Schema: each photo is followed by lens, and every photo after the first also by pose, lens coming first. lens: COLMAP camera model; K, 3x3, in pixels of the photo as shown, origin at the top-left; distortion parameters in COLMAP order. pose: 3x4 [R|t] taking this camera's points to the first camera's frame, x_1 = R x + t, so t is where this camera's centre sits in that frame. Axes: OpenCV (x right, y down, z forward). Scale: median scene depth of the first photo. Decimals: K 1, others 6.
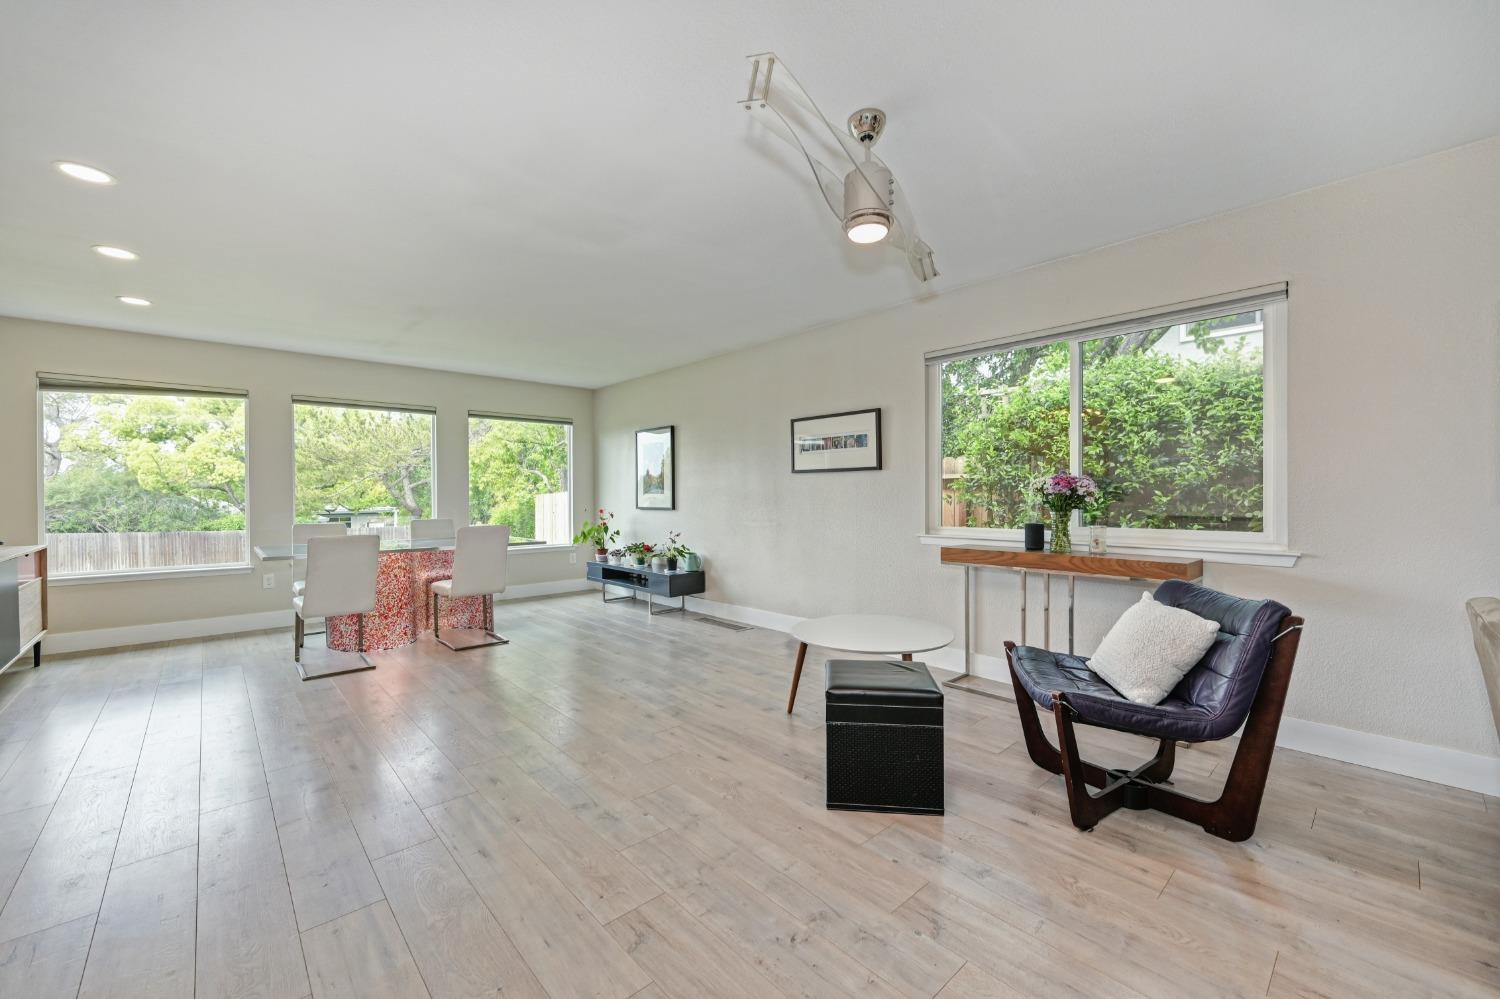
lens RADIAL K [[595.9, 0, 757.4], [0, 595.9, 500.1], [0, 0, 1]] dist [-0.000668, -0.000144]
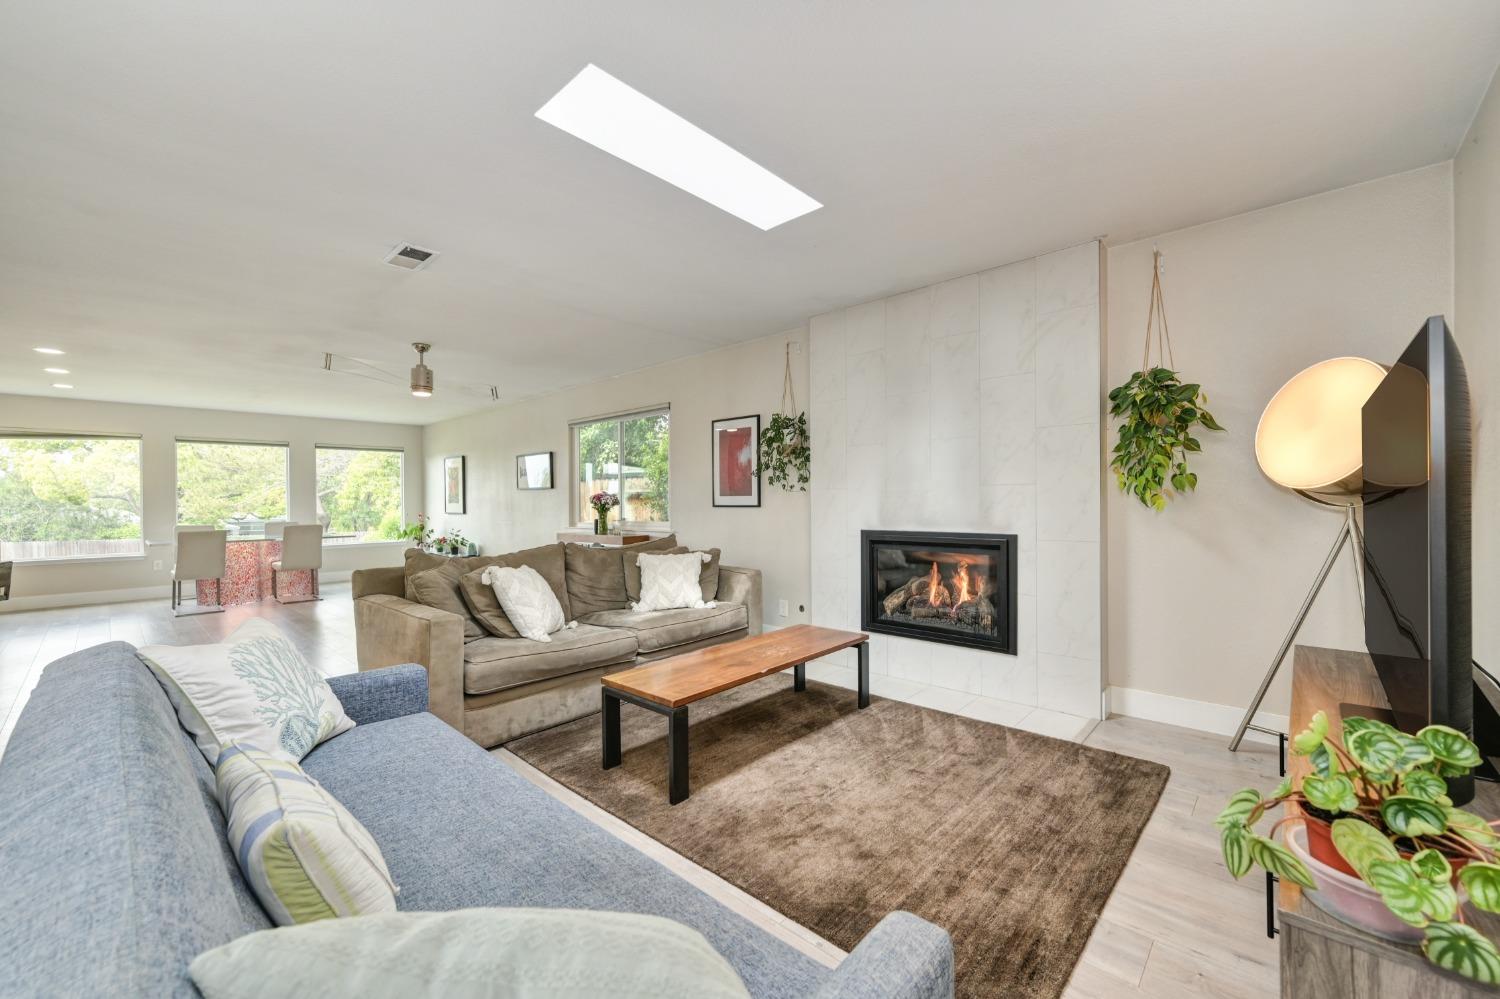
lens RADIAL K [[593.0, 0, 754.5], [0, 593.0, 505.2], [0, 0, 1]] dist [0.000721, 0.000033]
pose [[0.996456, -0.006359, 0.083879, 0.426635], [0.006377, 0.999980, 0.000054, -0.000772], [-0.083878, 0.000481, 0.996476, -0.472373]]
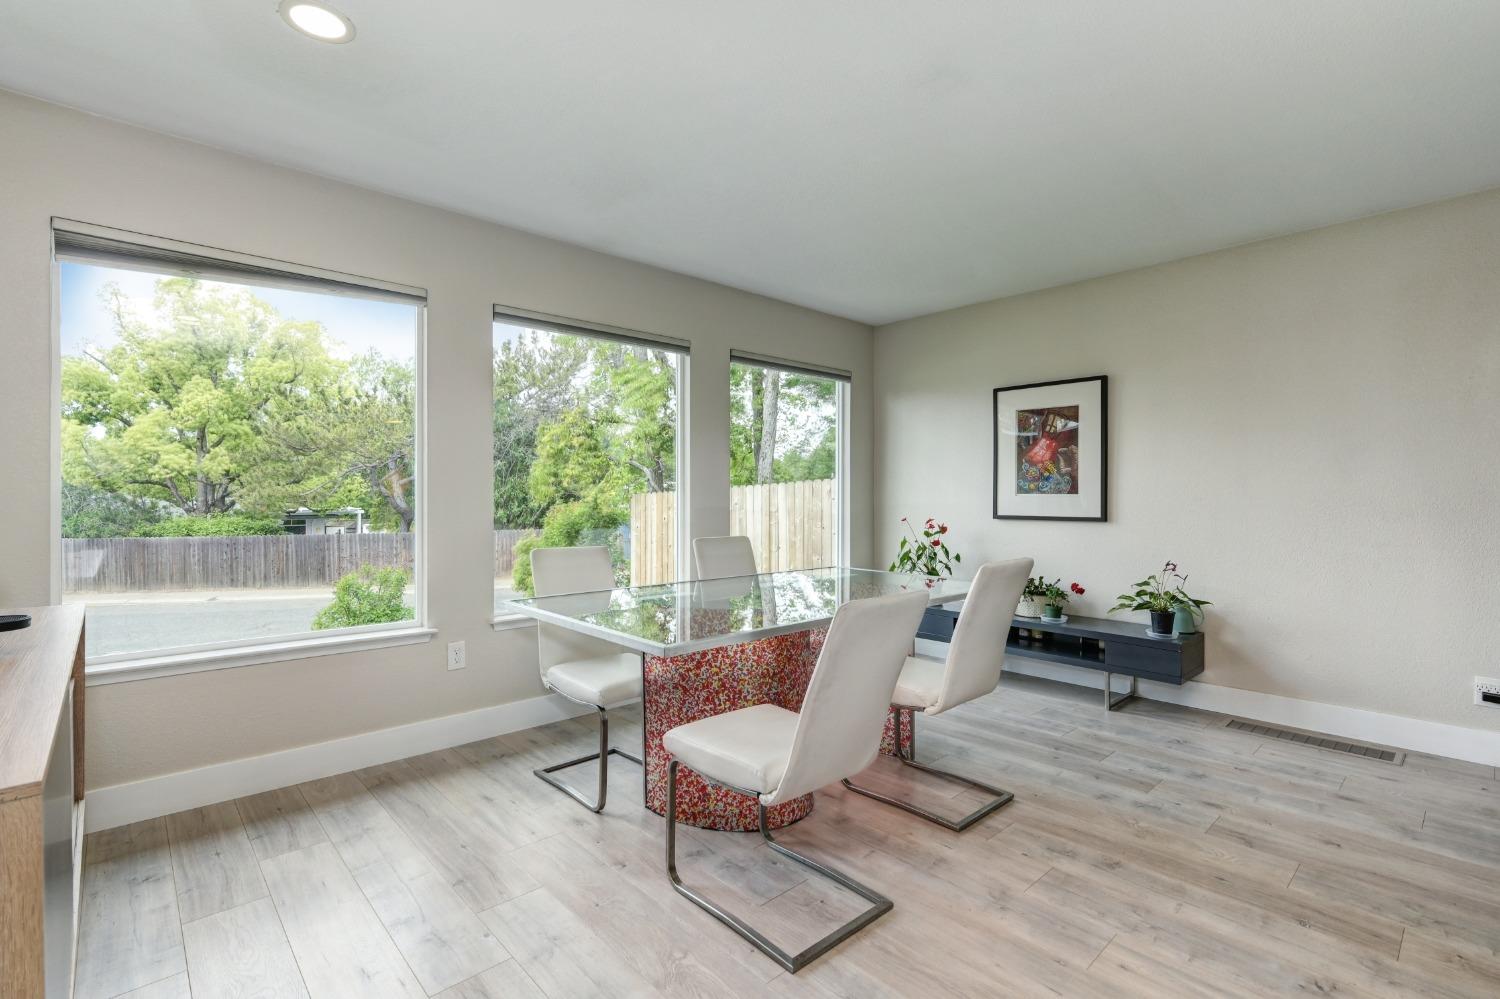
lens RADIAL K [[687.5, 0, 758.1], [0, 687.5, 498.9], [0, 0, 1]] dist [0.002083, 0.000056]
pose [[0.999984, 0.005128, 0.002533, -0.468902], [-0.005119, 0.999981, -0.003413, -0.001386], [-0.002550, 0.003400, 0.999991, 0.330669]]
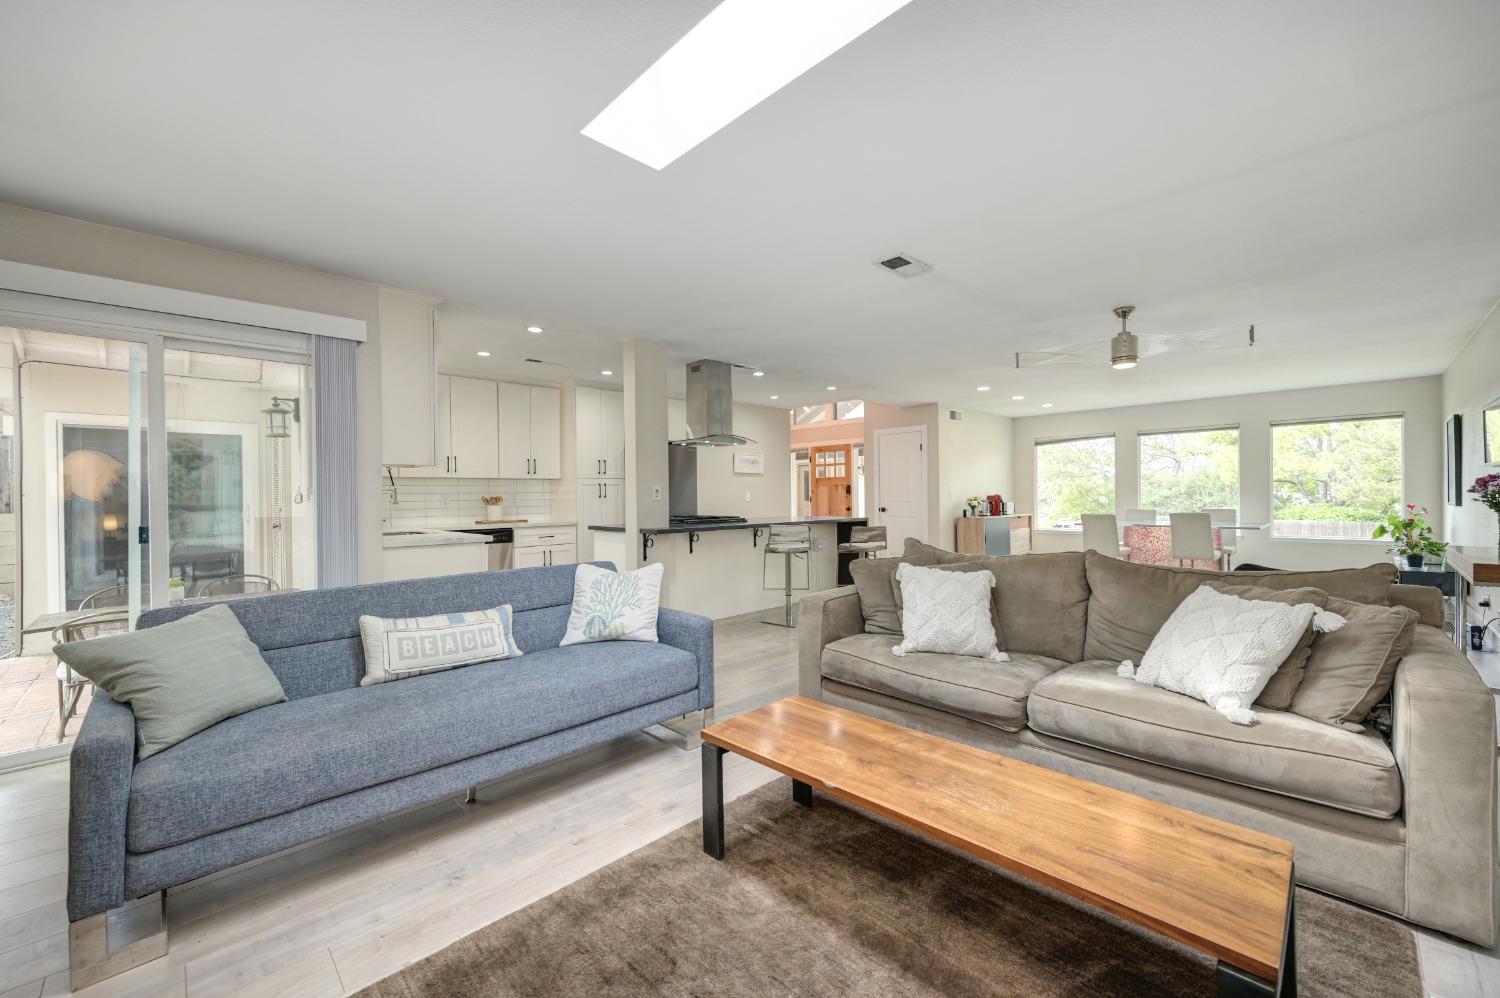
lens RADIAL K [[595.9, 0, 757.4], [0, 595.9, 499.6], [0, 0, 1]] dist [-0.000668, -0.000144]
pose [[0.040003, 0.012147, -0.999126, 0.712688], [0.002396, 0.999922, 0.012252, -0.007556], [0.999197, -0.002884, 0.039971, -0.104770]]
